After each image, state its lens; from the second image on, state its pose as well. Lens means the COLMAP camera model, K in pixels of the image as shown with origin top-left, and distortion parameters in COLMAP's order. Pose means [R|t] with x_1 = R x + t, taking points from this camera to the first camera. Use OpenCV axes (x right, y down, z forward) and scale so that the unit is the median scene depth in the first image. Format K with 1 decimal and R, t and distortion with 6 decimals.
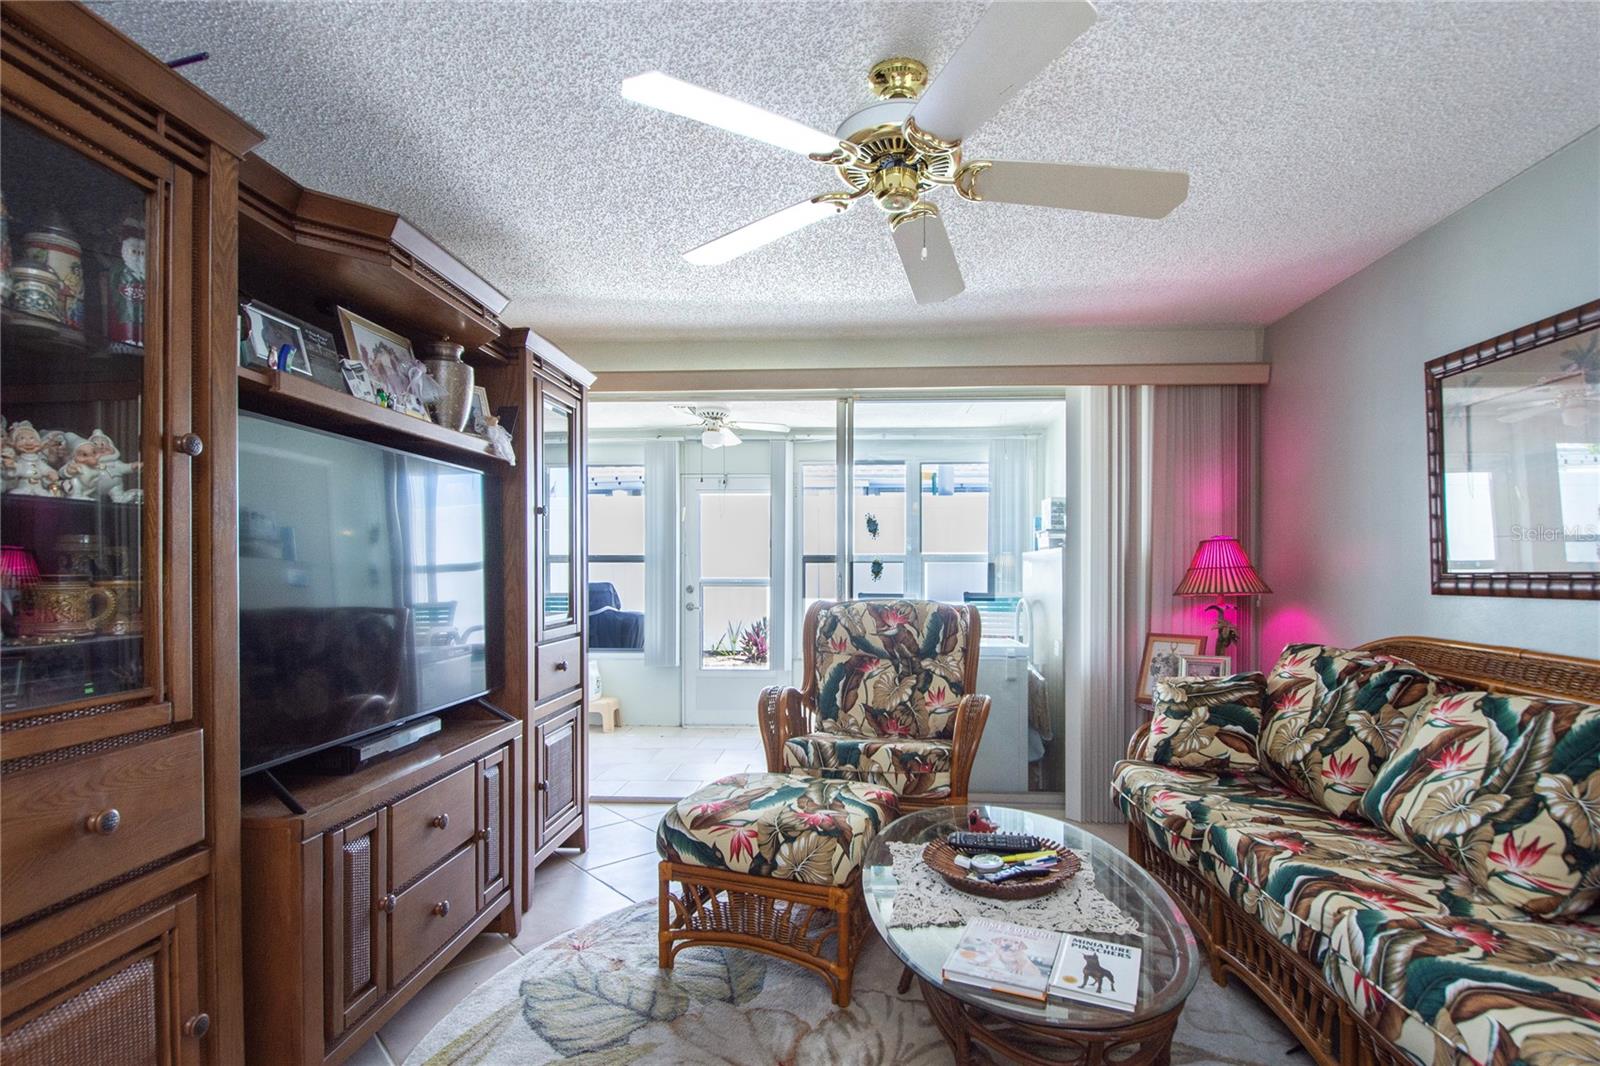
lens RADIAL K [[777.1, 0, 821.2], [0, 777.1, 567.0], [0, 0, 1]] dist [0.017884, -0.024842]
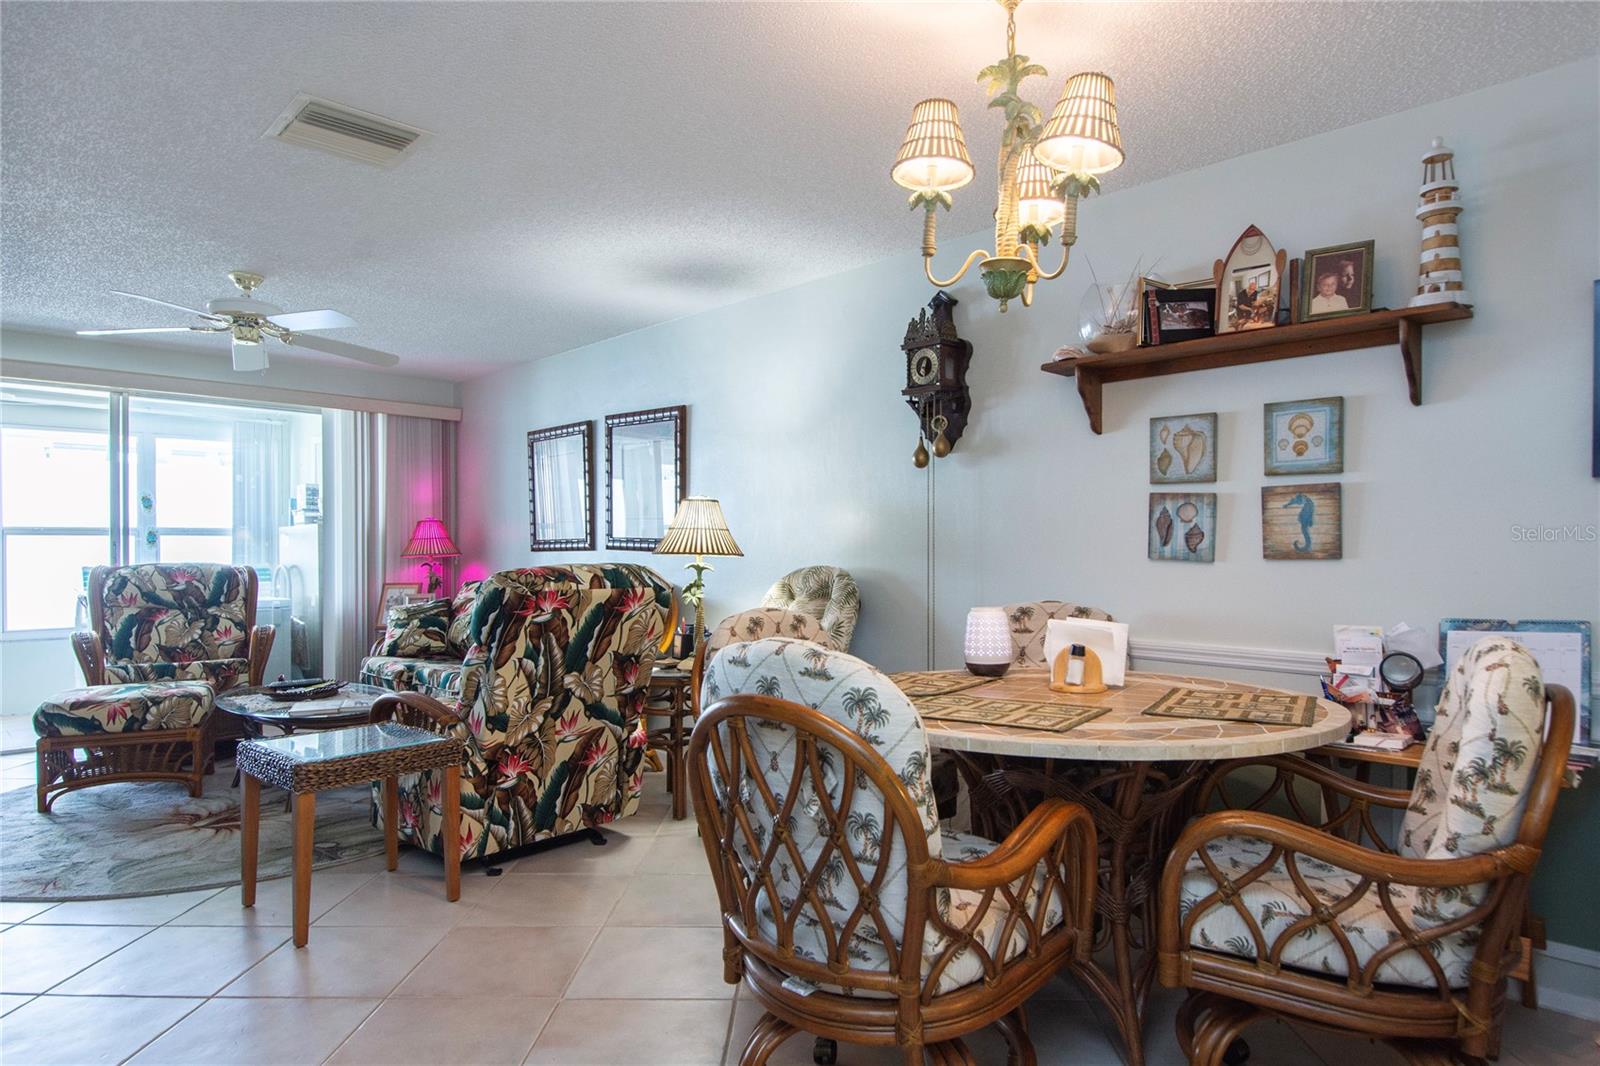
lens RADIAL K [[917.0, 0, 810.8], [0, 917.0, 556.2], [0, 0, 1]] dist [0.008005, -0.020290]
pose [[0.674941, -0.008341, 0.737824, -0.445550], [0.000977, 0.999945, 0.010410, 0.024229], [-0.737871, -0.006306, 0.674913, -1.084334]]
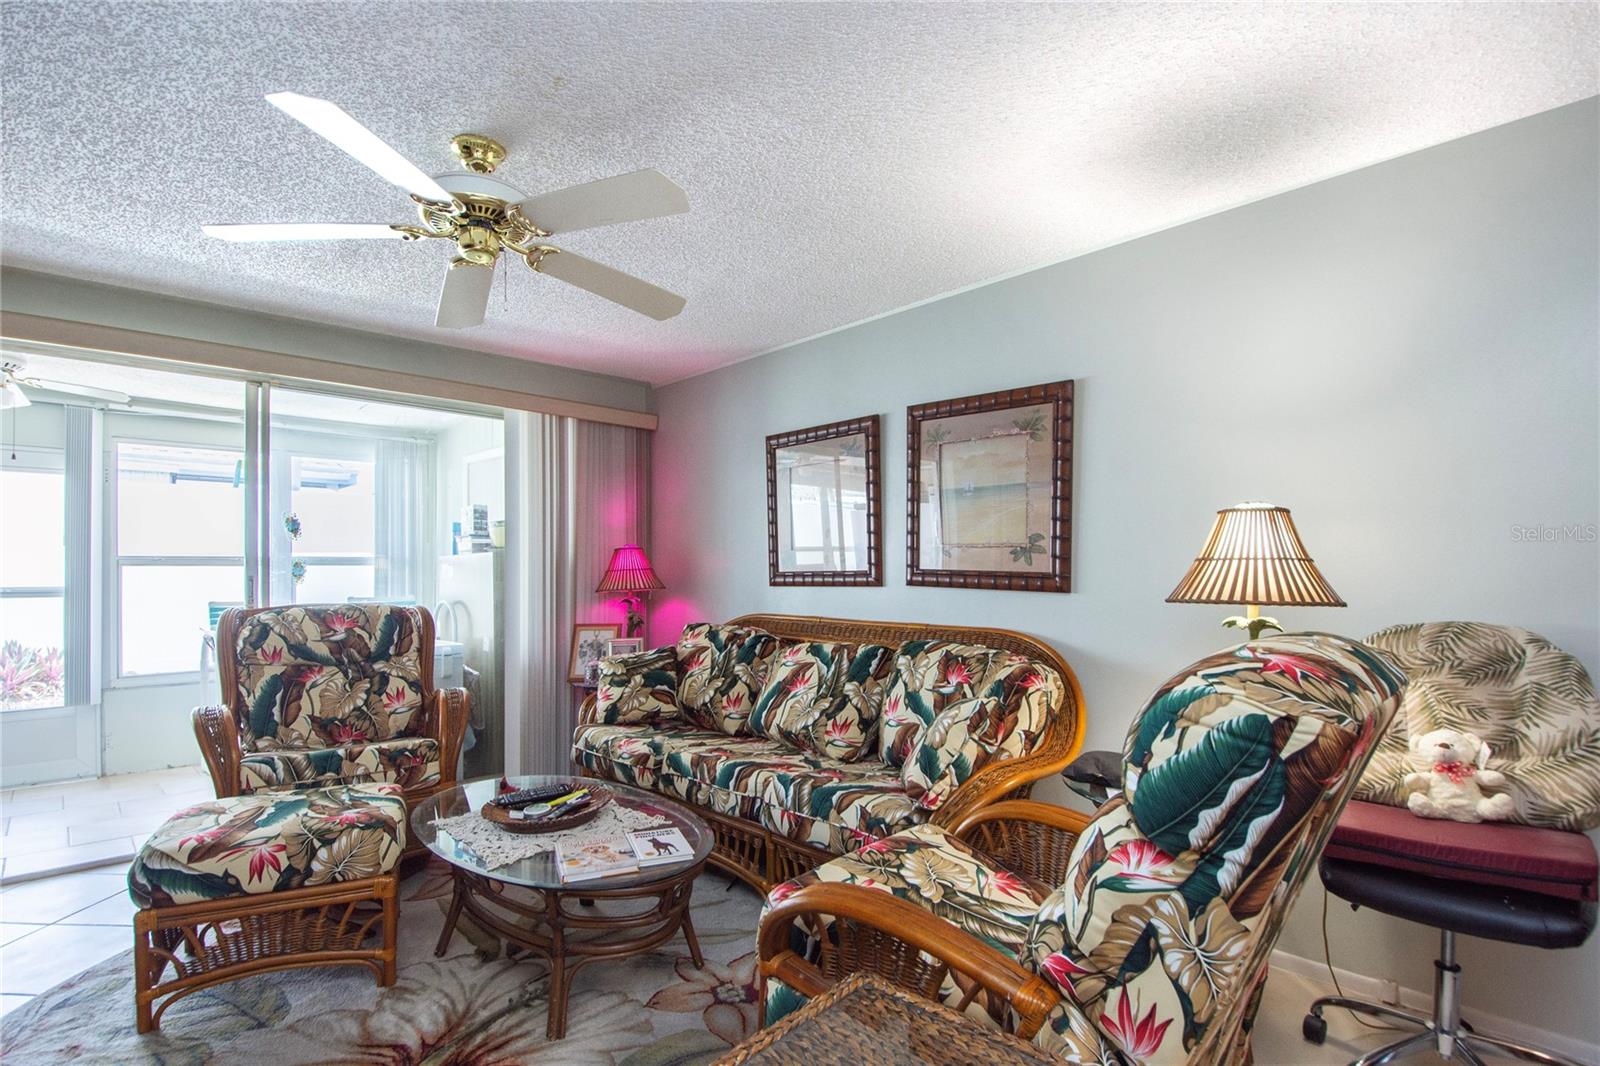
lens RADIAL K [[768.3, 0, 801.9], [0, 768.3, 569.0], [0, 0, 1]] dist [0.016193, -0.022872]
pose [[0.686556, -0.001957, 0.727074, -0.290998], [0.003736, 0.999993, -0.000836, 0.003014], [-0.727067, 0.003290, 0.686558, -0.101685]]
